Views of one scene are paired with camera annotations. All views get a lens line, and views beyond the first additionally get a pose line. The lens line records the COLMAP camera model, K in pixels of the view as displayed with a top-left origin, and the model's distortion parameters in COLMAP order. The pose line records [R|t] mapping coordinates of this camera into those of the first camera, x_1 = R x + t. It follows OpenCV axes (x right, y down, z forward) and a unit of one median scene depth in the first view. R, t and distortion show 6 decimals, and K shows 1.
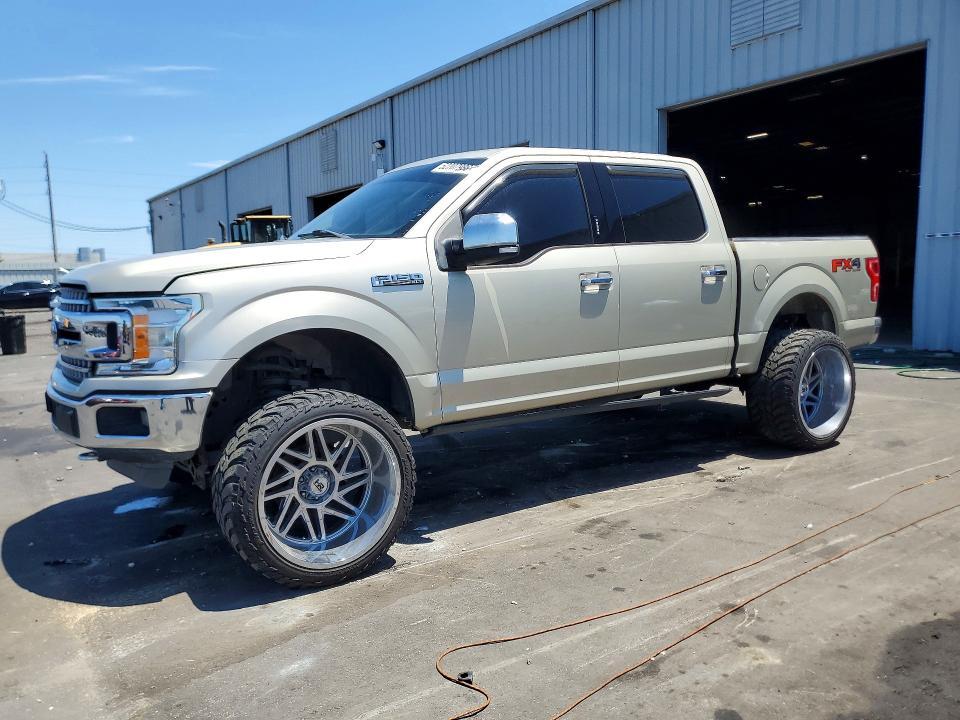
lens RADIAL K [[757.0, 0, 478.0], [0, 757.0, 358.4], [0, 0, 1]] dist [-0.046537, 0.009149]
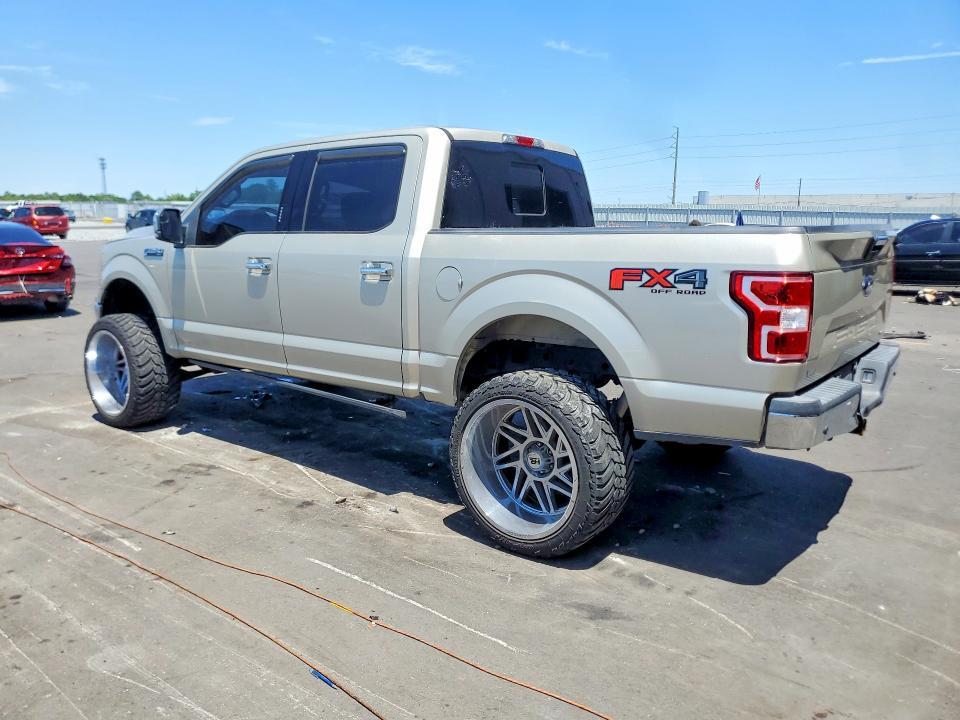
lens RADIAL K [[757.0, 0, 454.3], [0, 757.0, 361.6], [0, 0, 1]] dist [-0.046537, 0.009149]
pose [[0.337132, 0.204753, -0.918922, 1.305583], [-0.126723, 0.977050, 0.171213, -0.192612], [0.932890, 0.058727, 0.355342, 0.900898]]
